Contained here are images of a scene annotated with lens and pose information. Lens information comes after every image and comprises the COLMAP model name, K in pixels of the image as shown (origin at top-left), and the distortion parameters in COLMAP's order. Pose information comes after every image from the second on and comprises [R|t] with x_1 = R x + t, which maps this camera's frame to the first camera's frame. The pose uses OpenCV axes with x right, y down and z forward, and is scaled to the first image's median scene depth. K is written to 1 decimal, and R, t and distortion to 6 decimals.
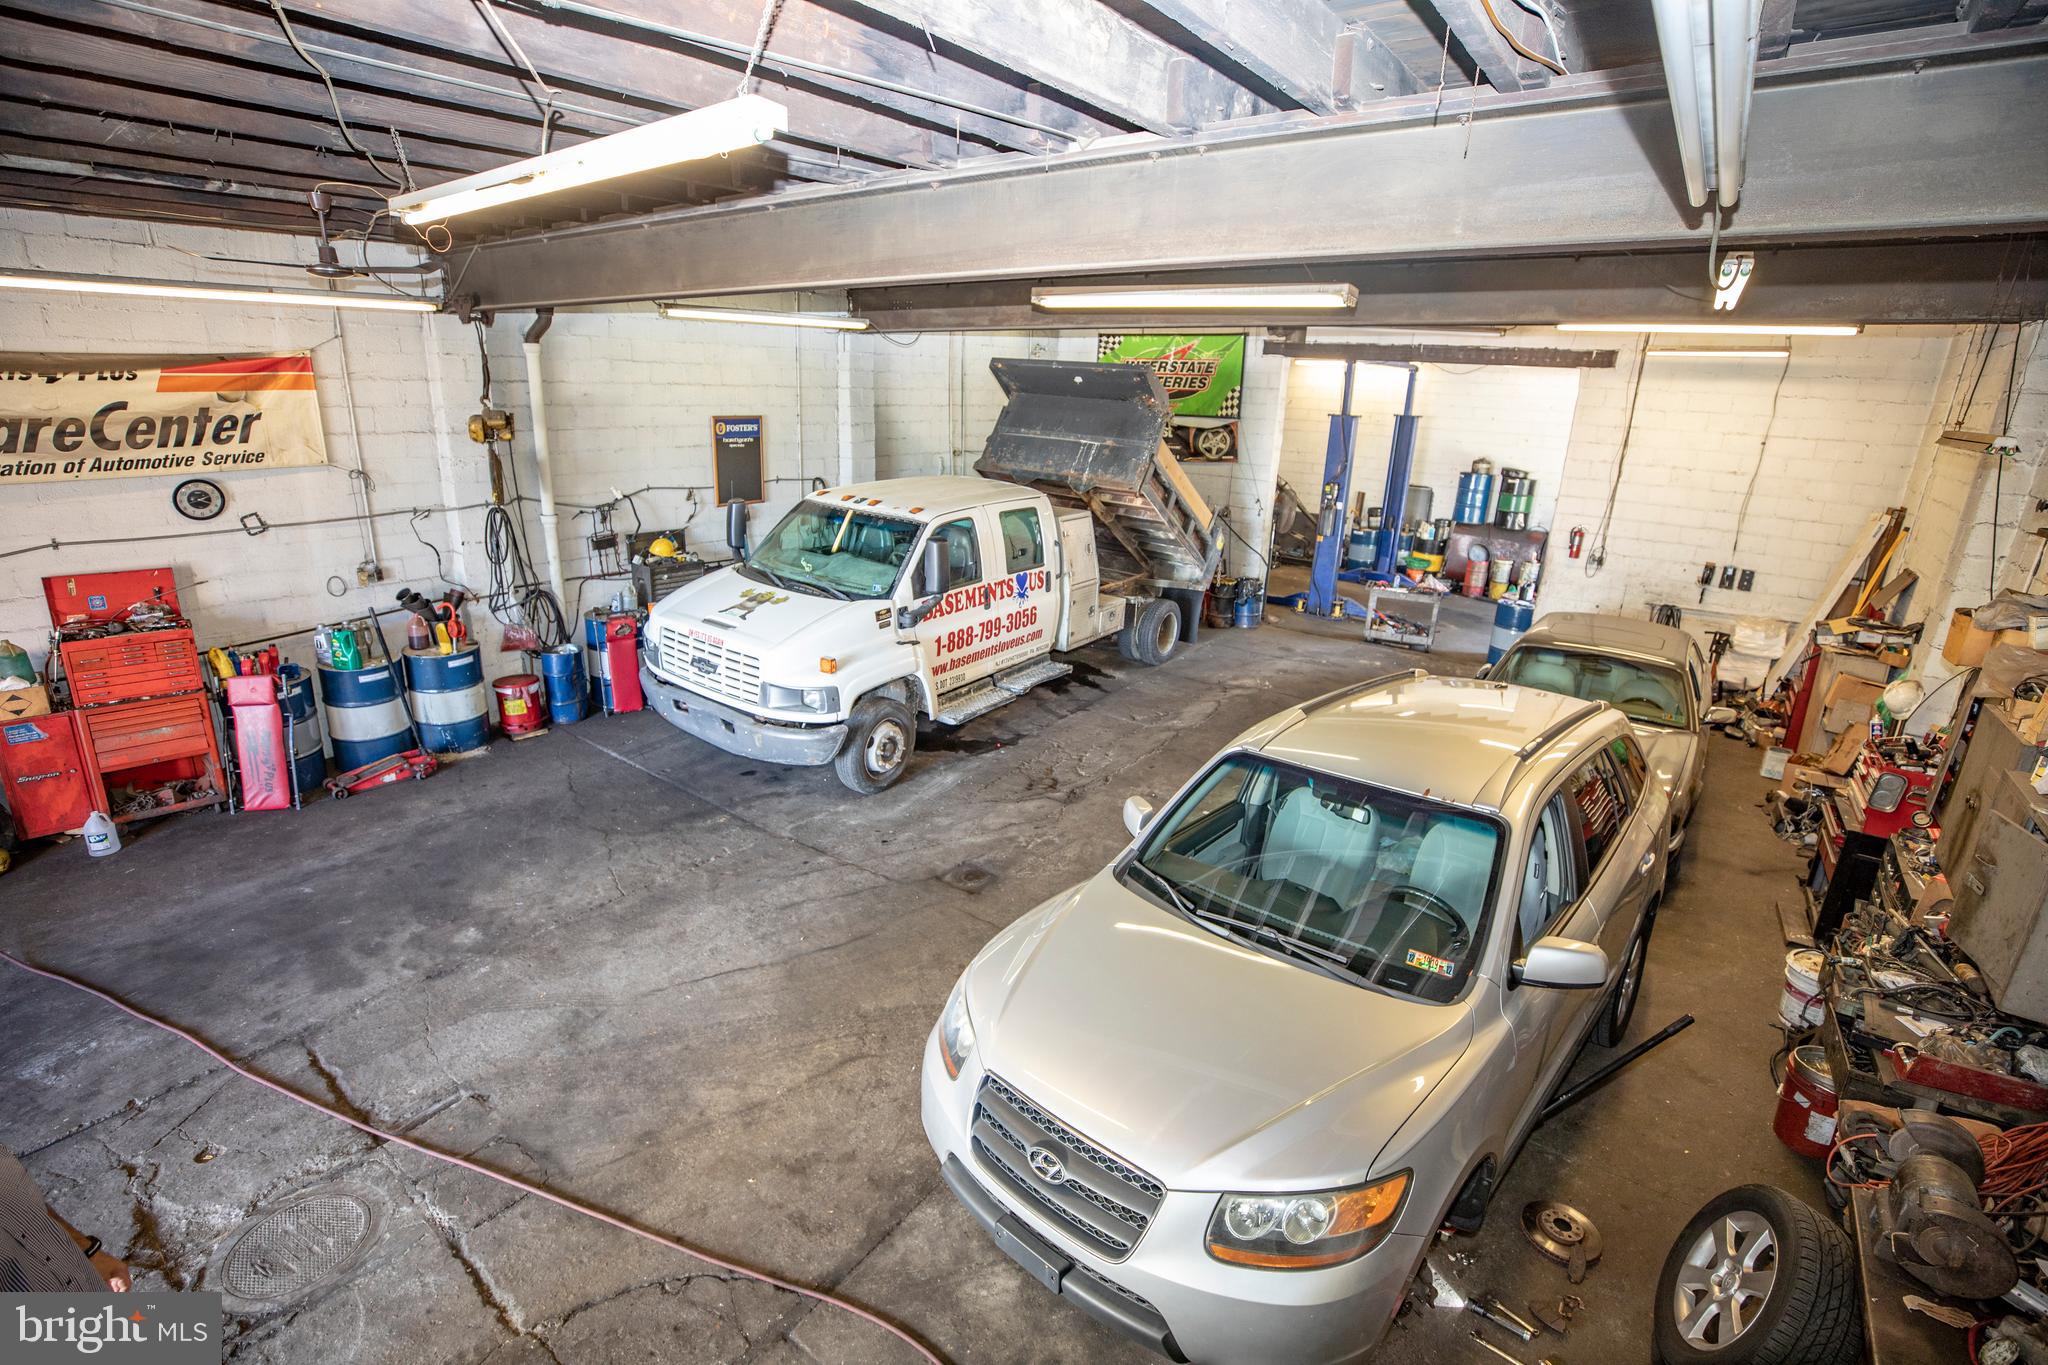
lens RADIAL K [[931.7, 0, 1029.9], [0, 931.7, 664.0], [0, 0, 1]] dist [-0.039661, 0.008201]
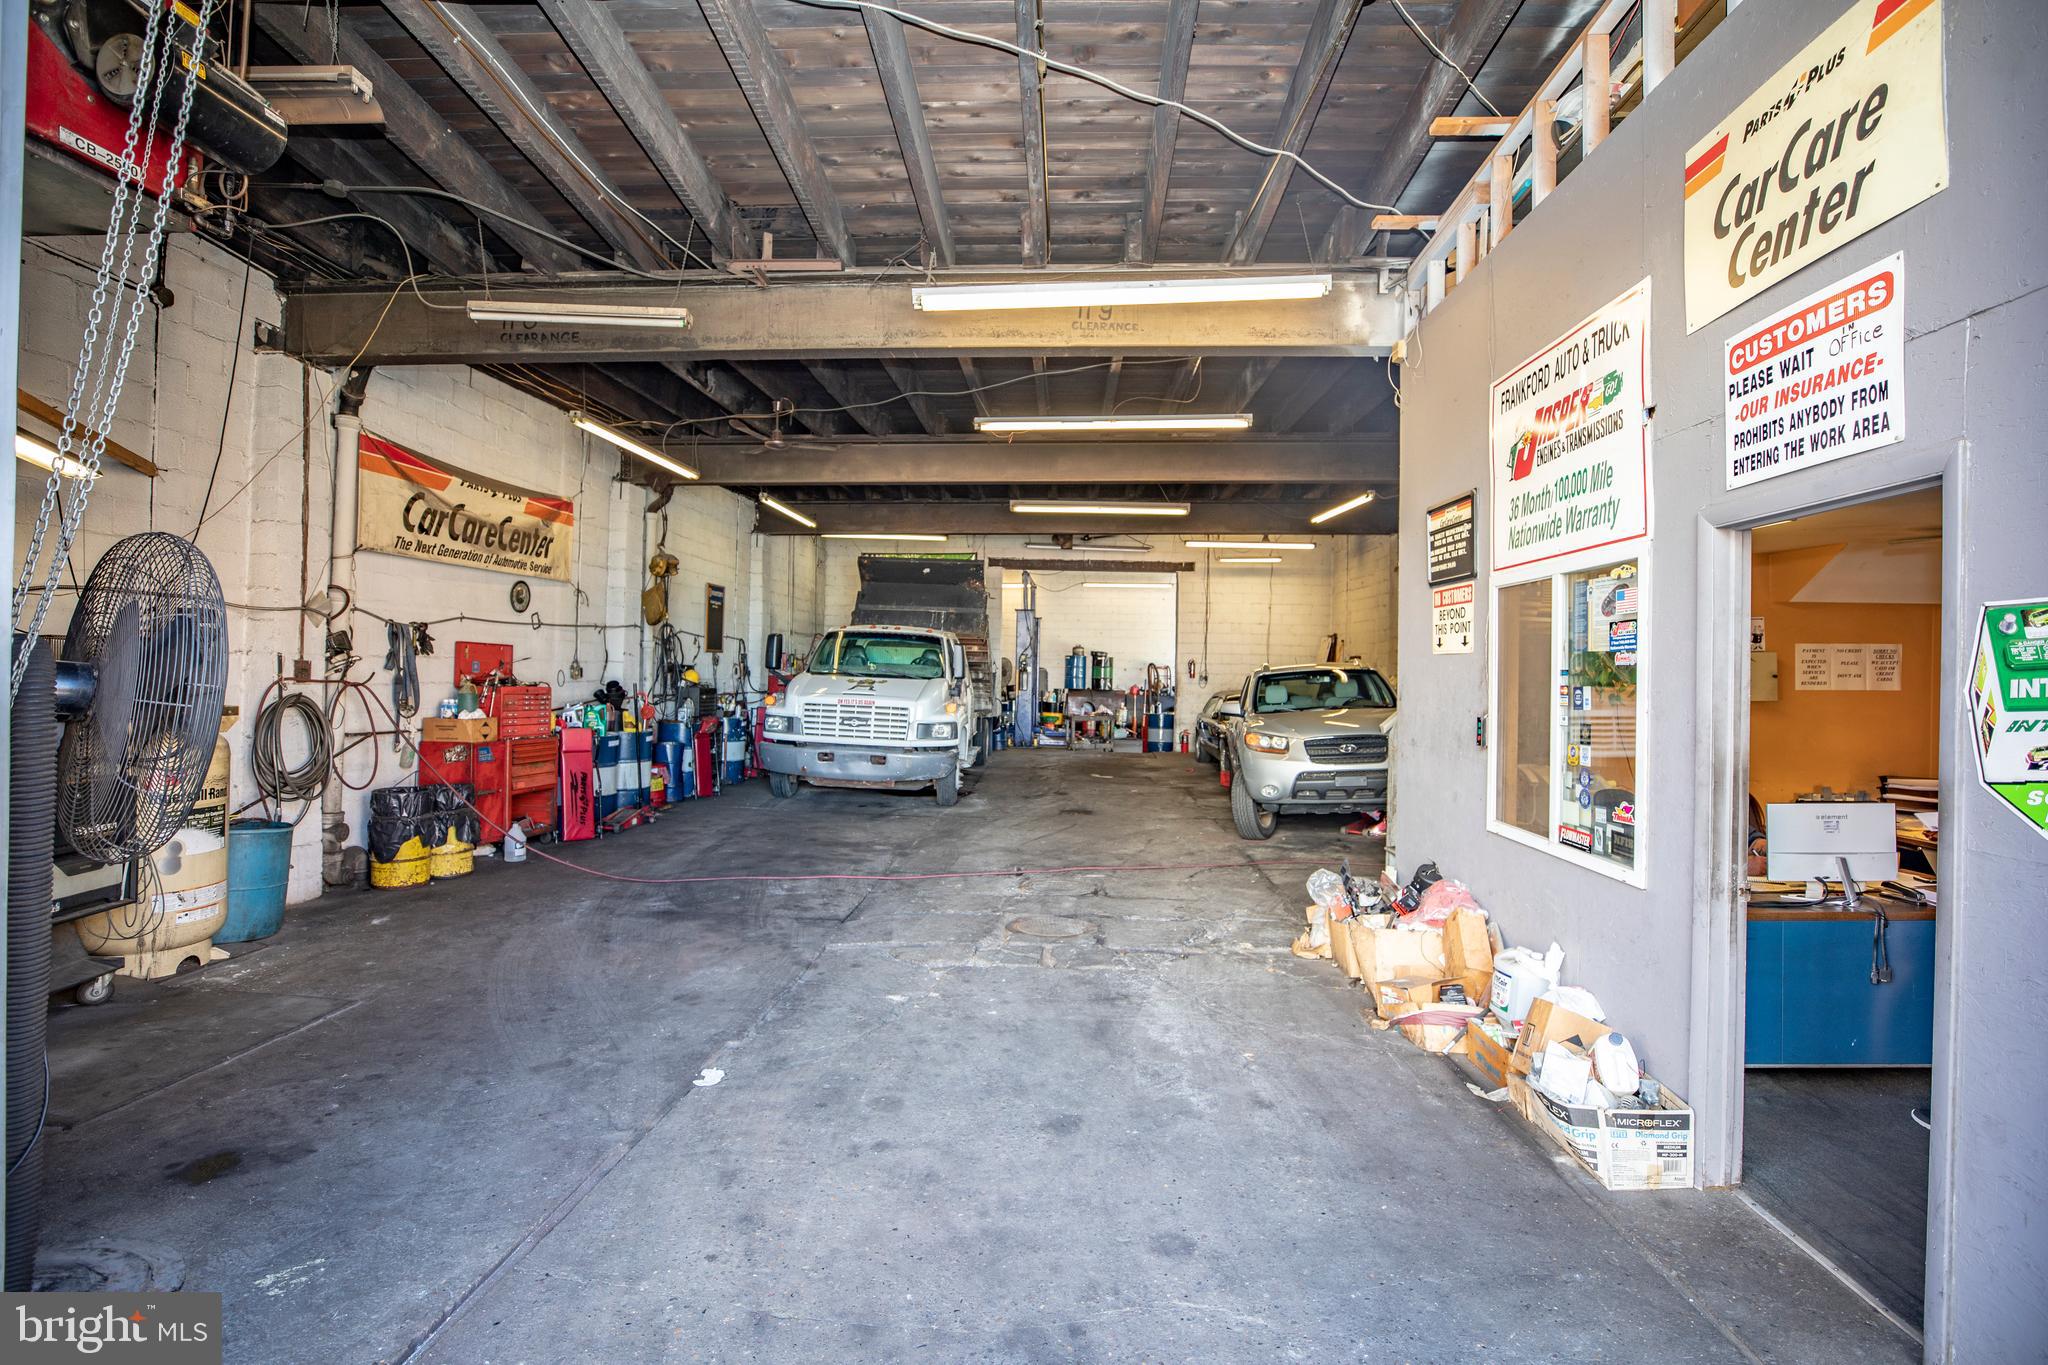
lens RADIAL K [[931.7, 0, 1032.7], [0, 931.7, 679.4], [0, 0, 1]] dist [-0.039661, 0.008201]
pose [[0.828964, -0.031690, 0.558404, -0.655046], [0.176629, 0.962134, -0.207608, 0.204751], [-0.530680, 0.270729, 0.803172, -0.246113]]
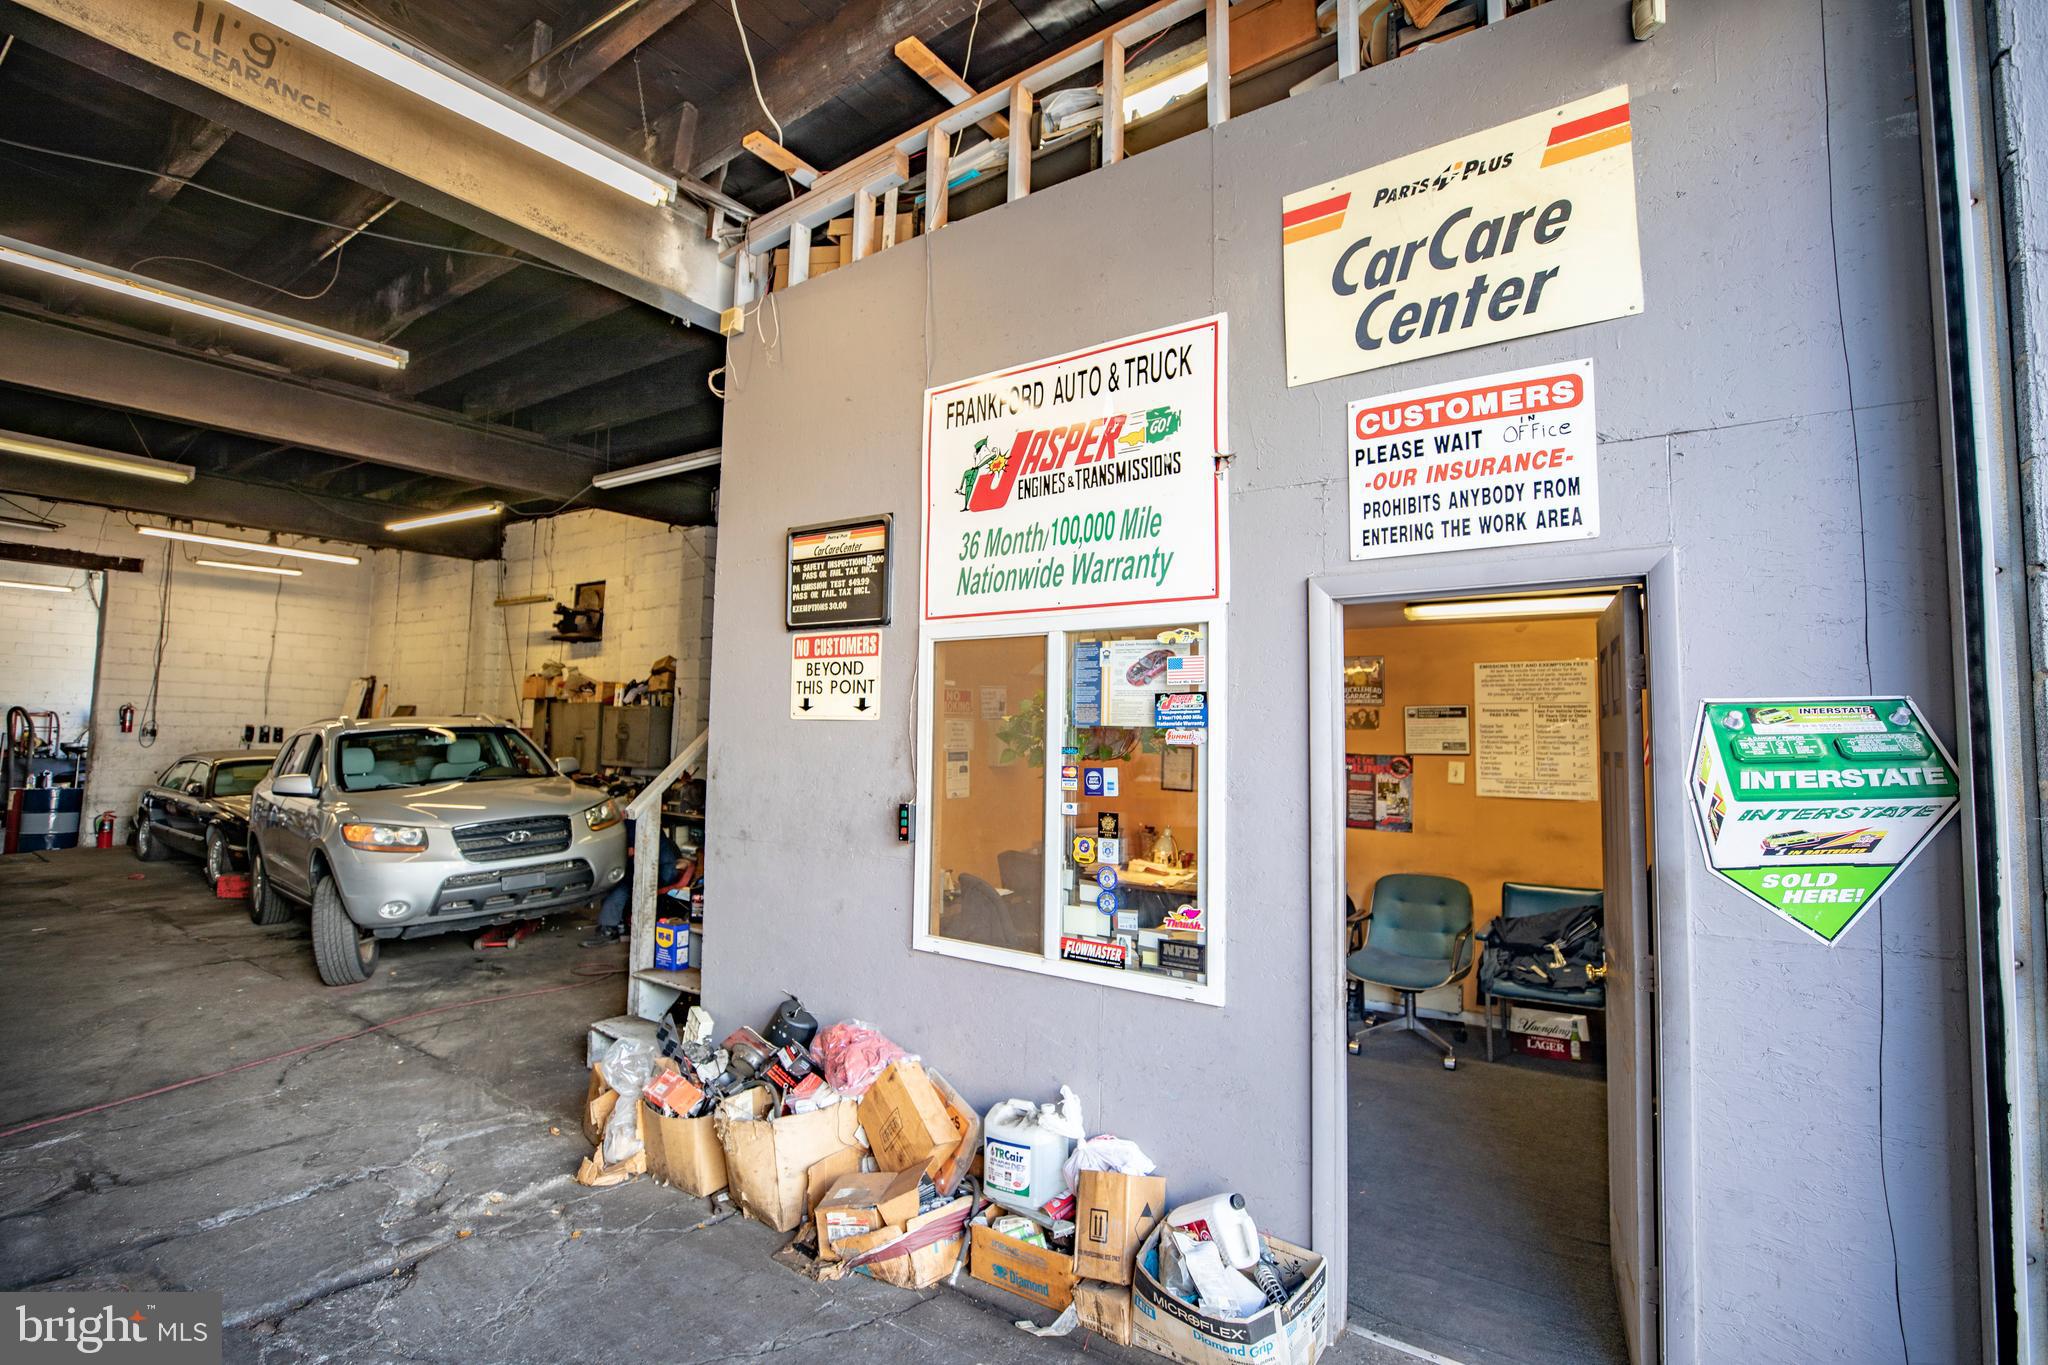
lens RADIAL K [[931.7, 0, 1036.9], [0, 931.7, 672.6], [0, 0, 1]] dist [-0.039661, 0.008201]
pose [[-0.032580, 0.031230, 0.998981, -0.585404], [0.267590, 0.963295, -0.021387, 0.144880], [-0.962982, 0.266621, -0.039741, -0.056803]]
